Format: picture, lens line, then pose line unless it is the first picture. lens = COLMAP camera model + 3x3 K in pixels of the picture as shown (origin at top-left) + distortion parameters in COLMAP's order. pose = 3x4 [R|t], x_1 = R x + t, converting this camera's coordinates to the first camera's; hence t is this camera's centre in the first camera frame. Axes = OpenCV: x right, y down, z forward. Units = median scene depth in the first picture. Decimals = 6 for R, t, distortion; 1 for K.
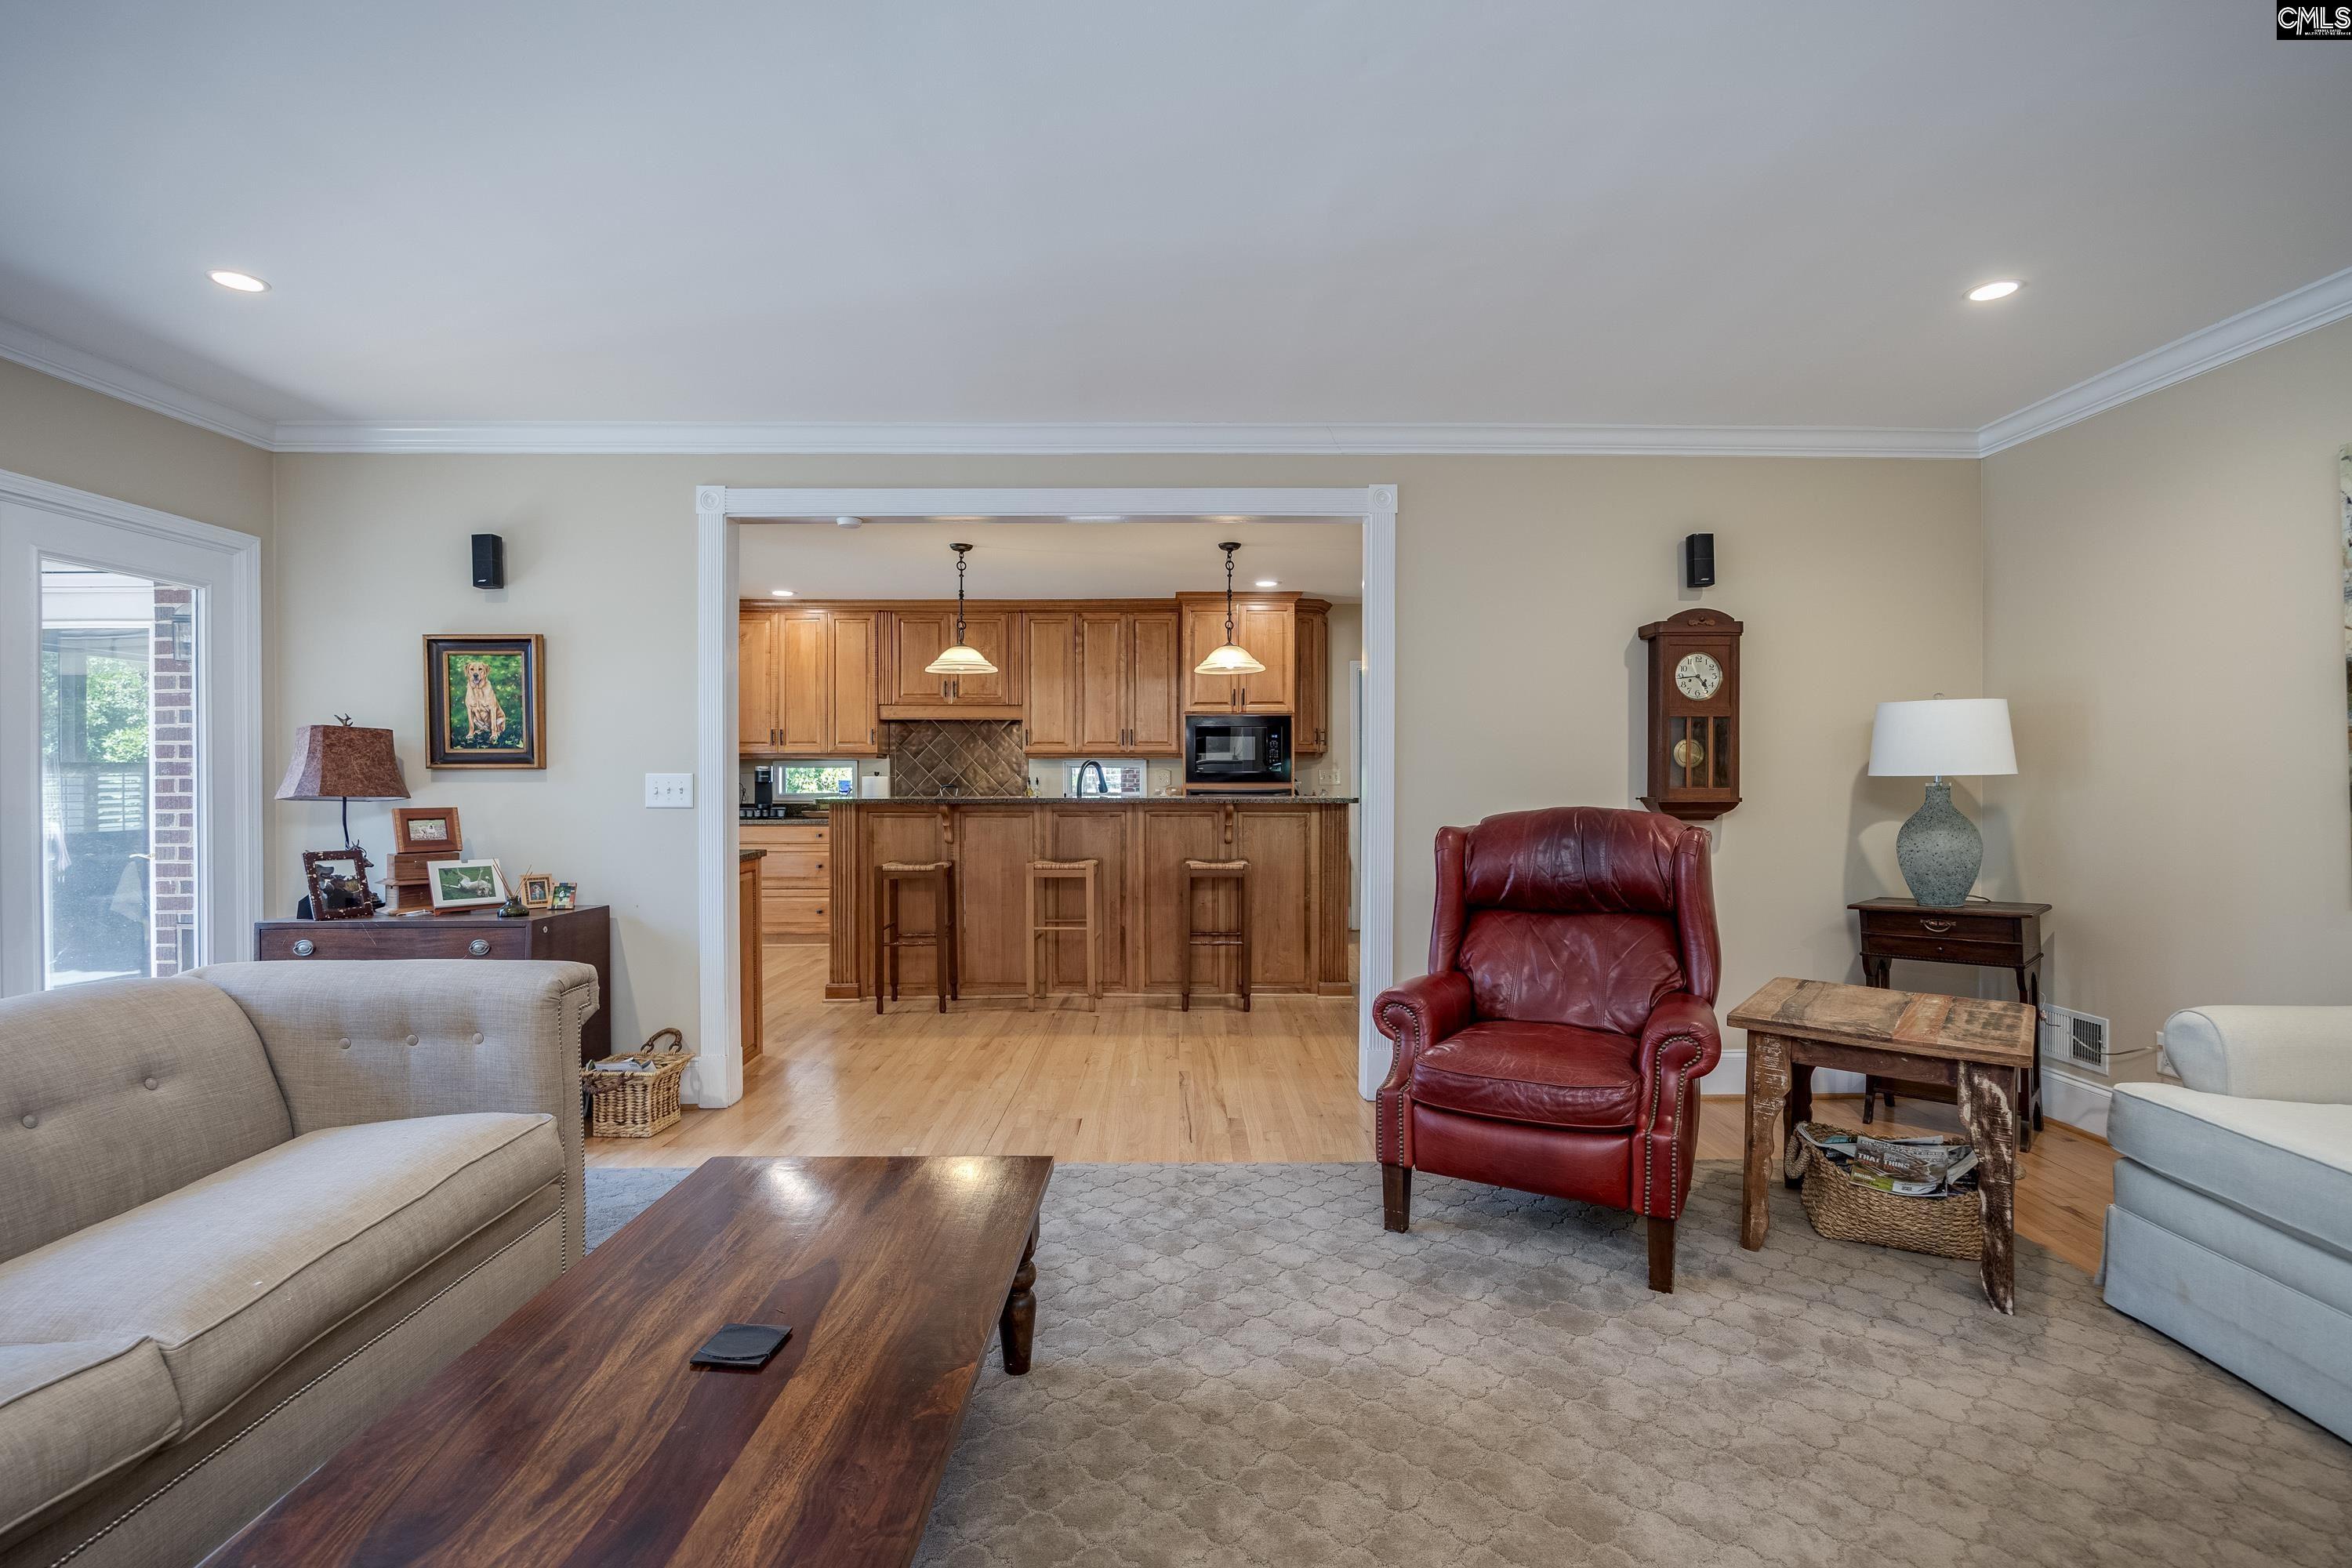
lens RADIAL K [[1102.3, 0, 1190.0], [0, 1102.3, 781.4], [0, 0, 1]] dist [-0.011062, 0.000890]
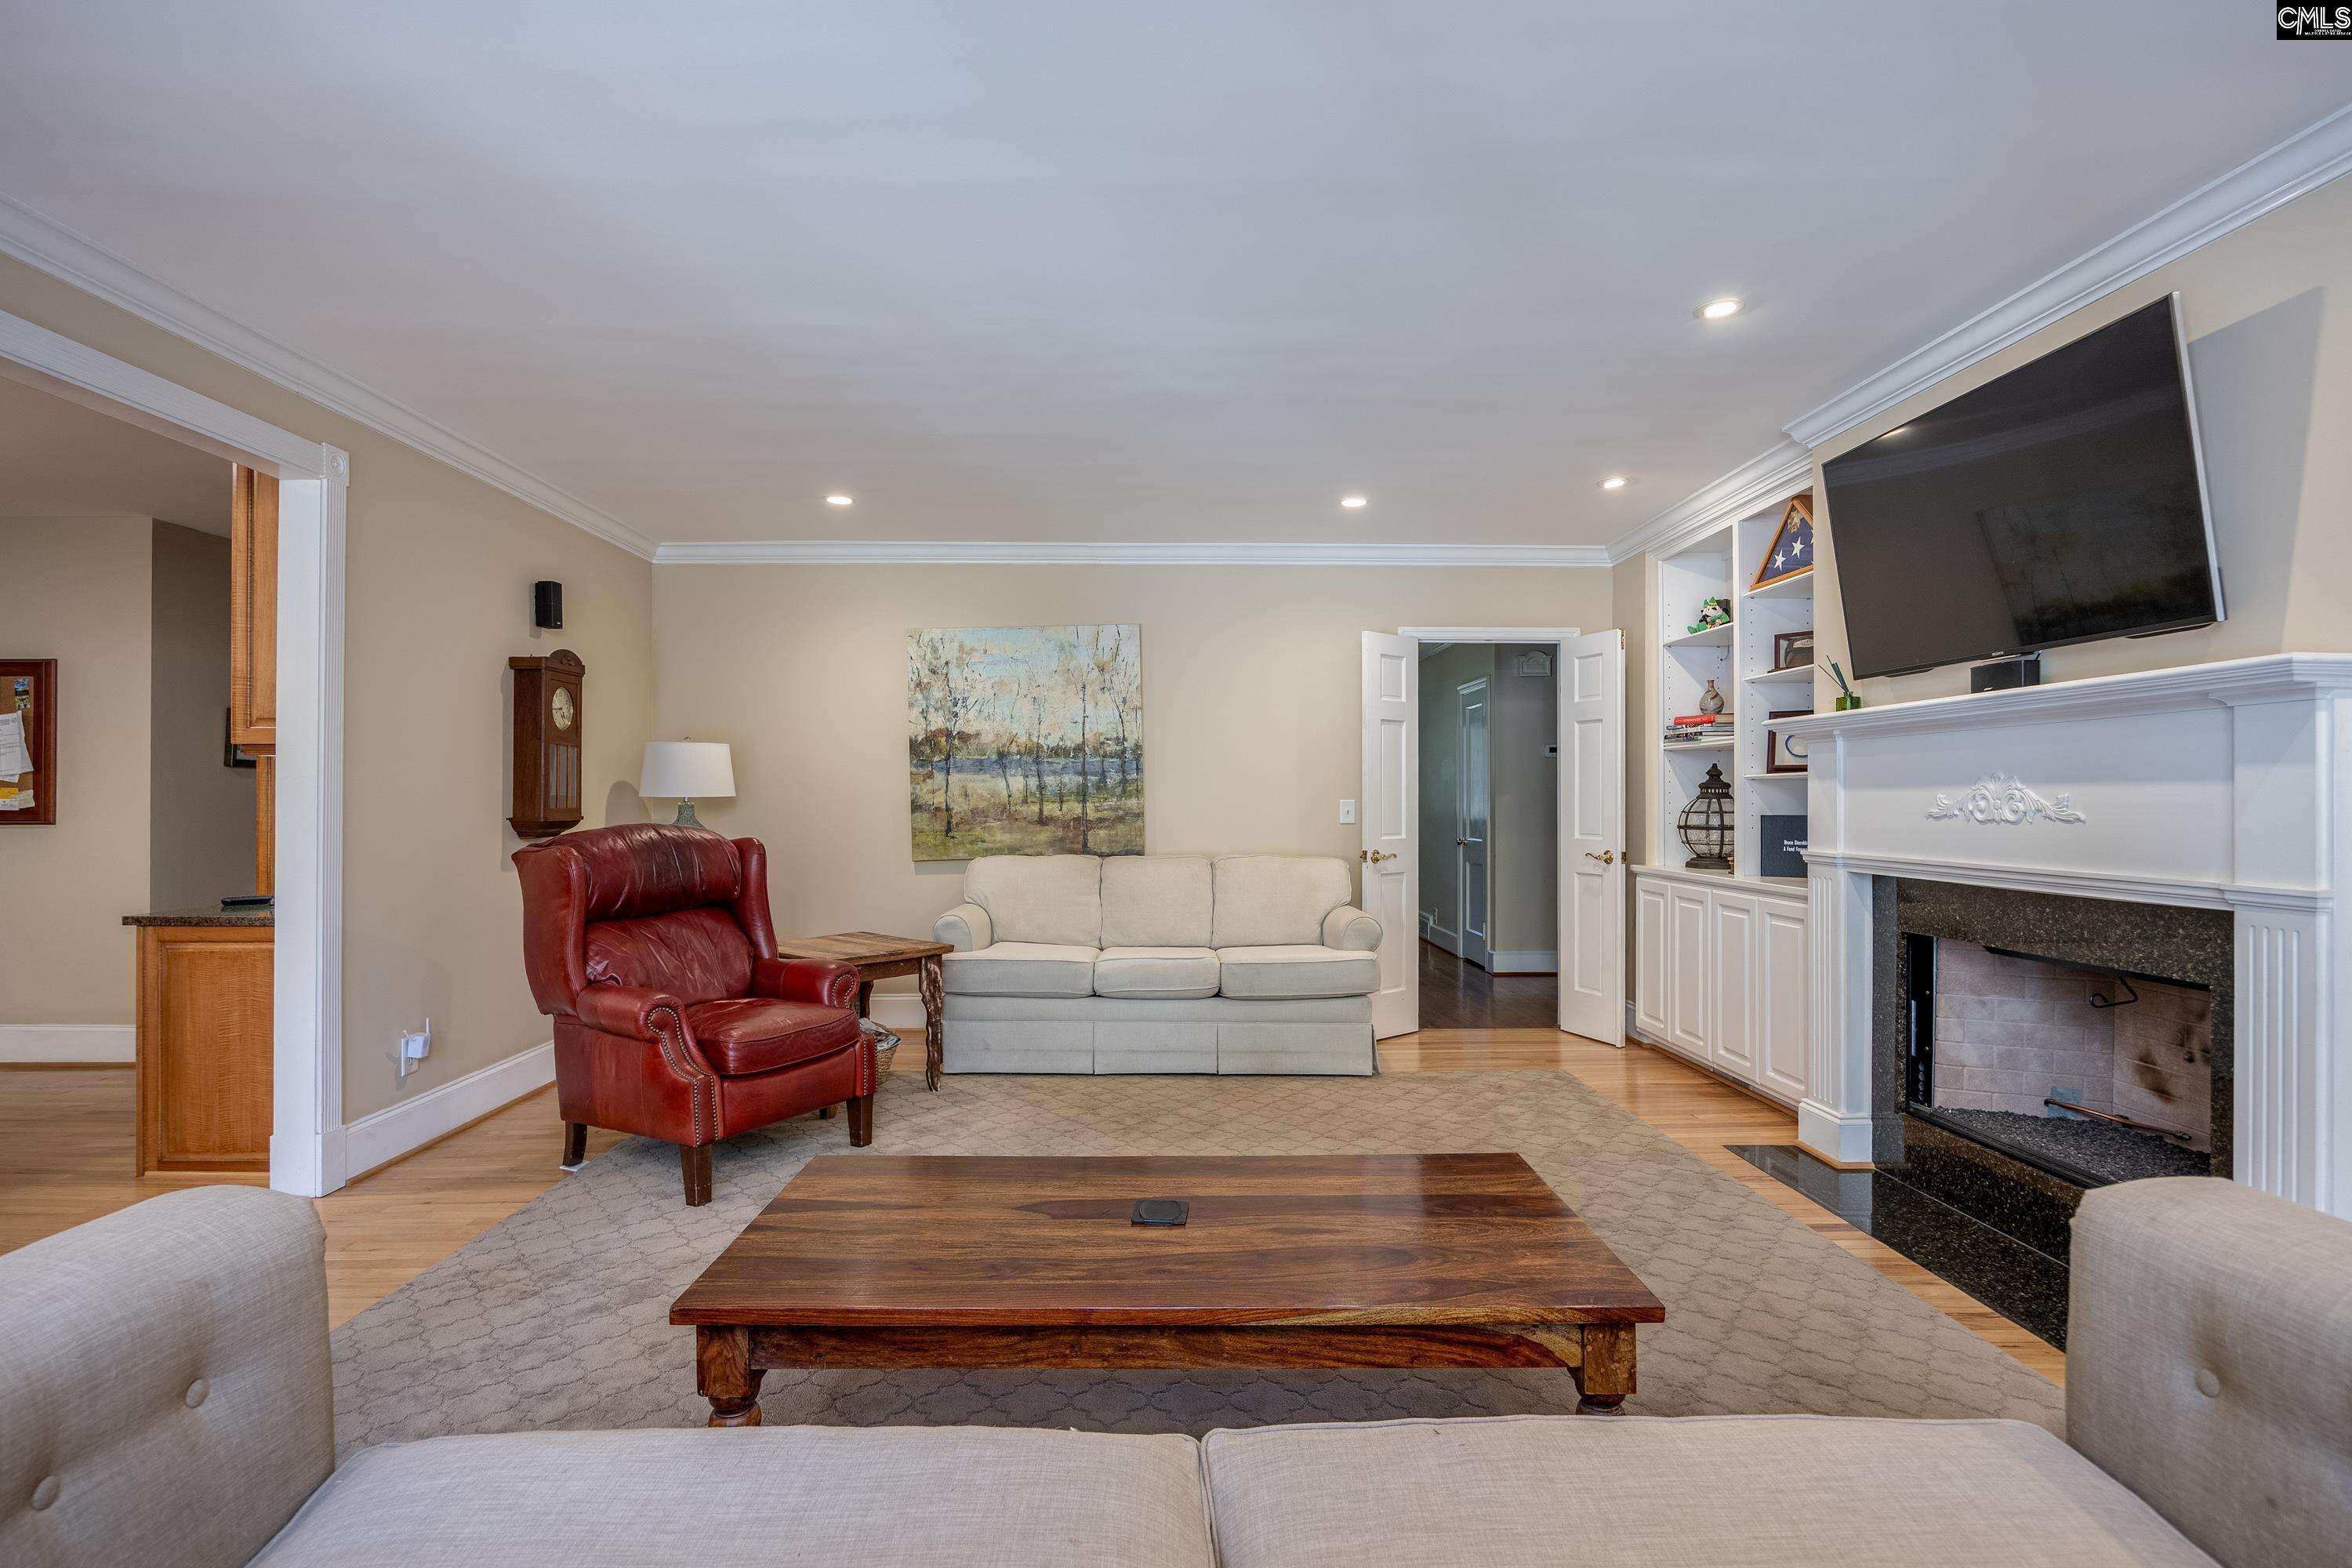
lens RADIAL K [[1102.3, 0, 1185.6], [0, 1102.3, 796.5], [0, 0, 1]] dist [-0.011062, 0.000890]
pose [[-0.012987, 0.001510, 0.999915, -0.684084], [0.008918, 0.999959, -0.001394, 0.001292], [-0.999876, 0.008900, -0.013000, 0.379585]]
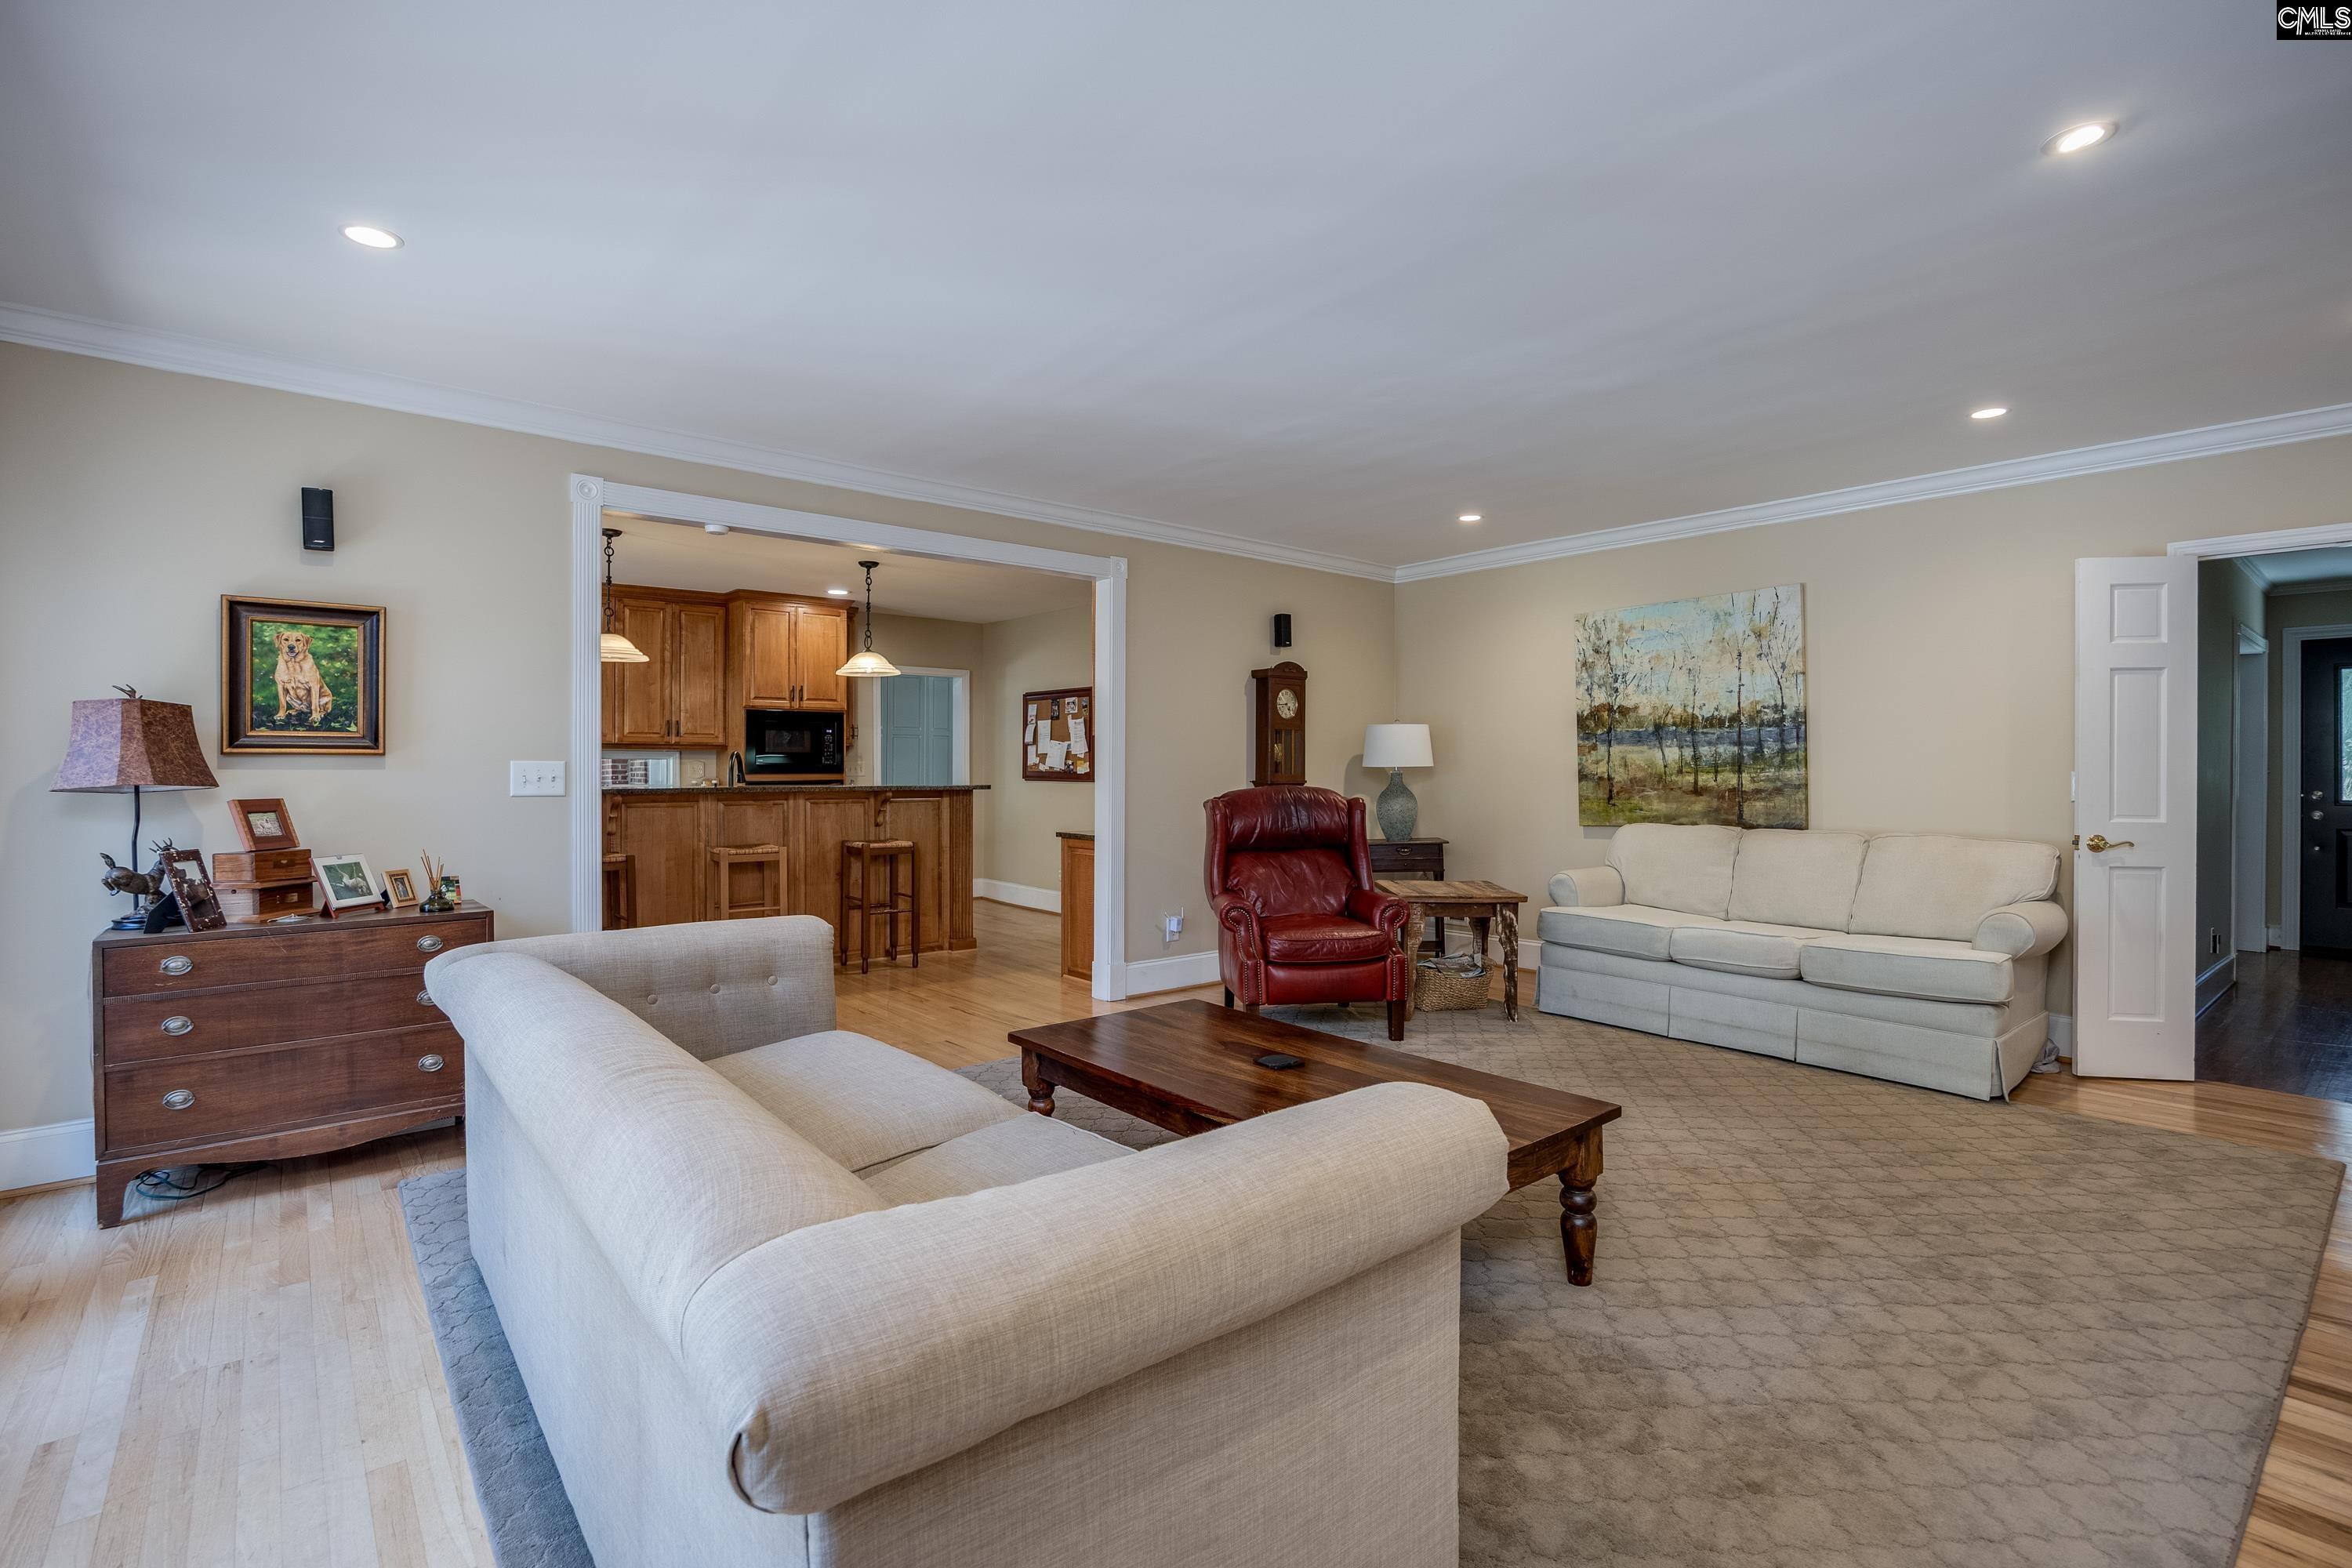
lens RADIAL K [[1102.3, 0, 1209.0], [0, 1102.3, 776.6], [0, 0, 1]] dist [-0.011062, 0.000890]
pose [[0.756713, -0.002487, 0.653743, -0.674999], [0.002338, 0.999997, 0.001097, 0.007382], [-0.653743, 0.000699, 0.756716, -0.134837]]
